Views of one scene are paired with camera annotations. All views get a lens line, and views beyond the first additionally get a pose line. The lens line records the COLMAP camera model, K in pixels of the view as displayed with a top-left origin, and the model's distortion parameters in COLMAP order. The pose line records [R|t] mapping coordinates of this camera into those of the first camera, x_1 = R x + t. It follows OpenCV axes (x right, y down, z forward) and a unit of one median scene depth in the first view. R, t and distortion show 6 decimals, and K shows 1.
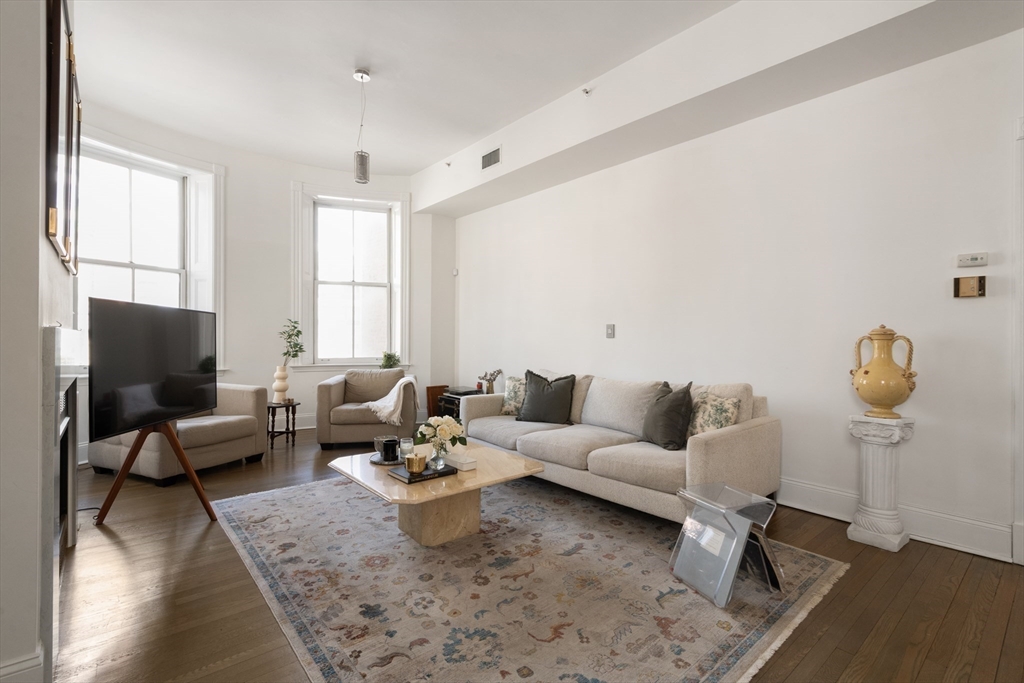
lens RADIAL K [[465.1, 0, 516.5], [0, 465.1, 339.1], [0, 0, 1]] dist [0.003520, 0.000232]
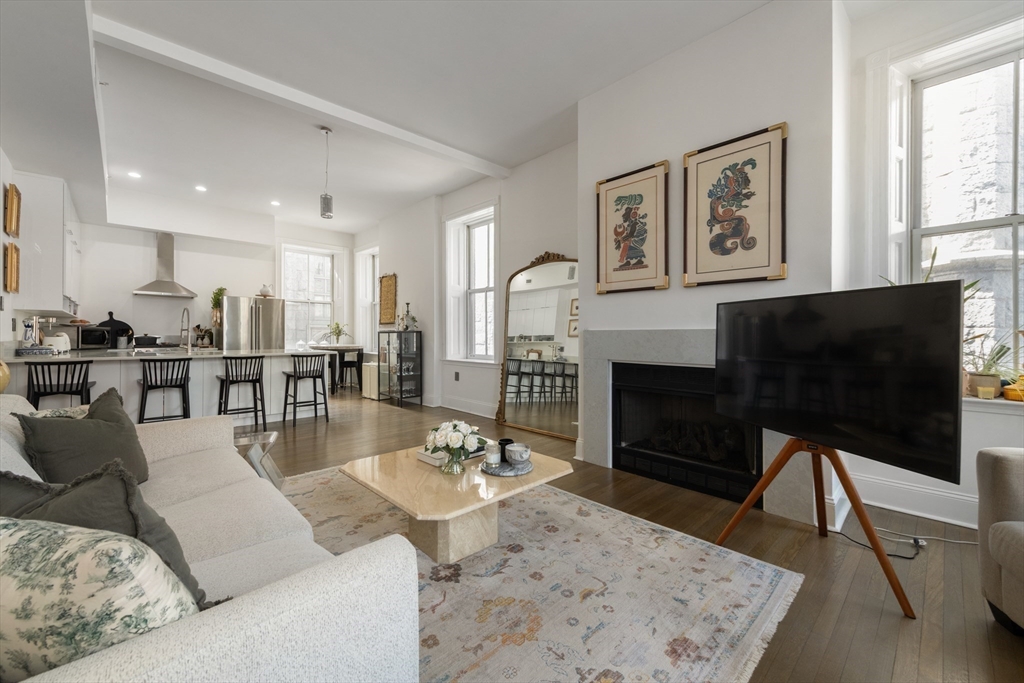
lens RADIAL K [[401.4, 0, 515.3], [0, 401.4, 332.0], [0, 0, 1]] dist [0.002041, -0.000347]
pose [[-0.998561, -0.007133, -0.053143, -0.157706], [-0.006759, 0.999951, -0.007208, 0.002710], [0.053192, -0.006838, -0.998561, 1.170318]]
